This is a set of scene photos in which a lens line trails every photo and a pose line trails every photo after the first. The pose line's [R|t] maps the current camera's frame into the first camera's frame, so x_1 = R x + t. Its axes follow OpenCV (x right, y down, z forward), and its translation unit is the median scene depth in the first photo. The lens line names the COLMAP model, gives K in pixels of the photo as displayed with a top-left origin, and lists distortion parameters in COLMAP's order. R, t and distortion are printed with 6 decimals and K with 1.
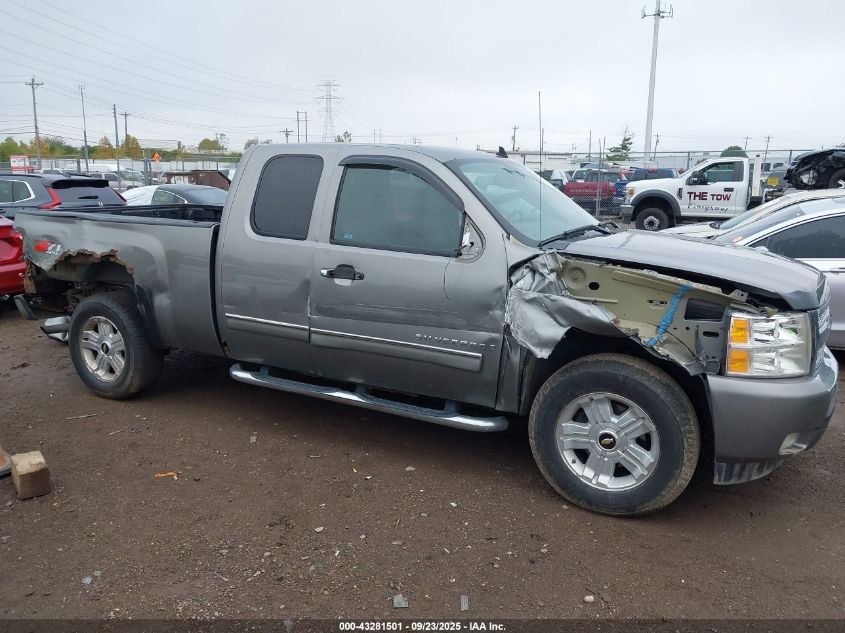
lens RADIAL K [[700.3, 0, 355.2], [0, 700.3, 317.0], [0, 0, 1]] dist [0.127878, -0.287375]
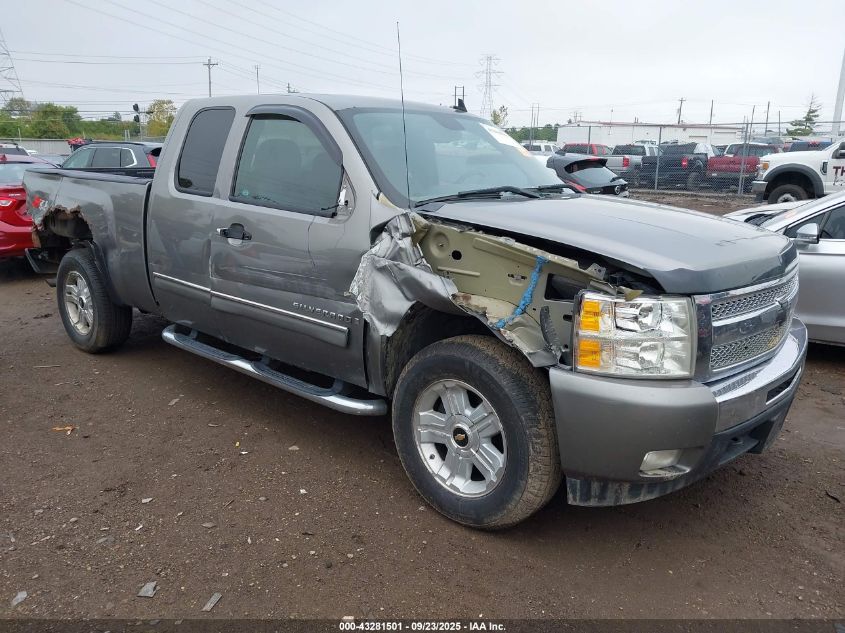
lens RADIAL K [[674.6, 0, 422.5], [0, 674.6, 316.5], [0, 0, 1]] dist [0.061779, -0.079683]
pose [[0.972202, 0.059359, -0.226495, 0.470773], [-0.052207, 0.997934, 0.037442, 0.001782], [0.228249, -0.024576, 0.973293, 0.195209]]
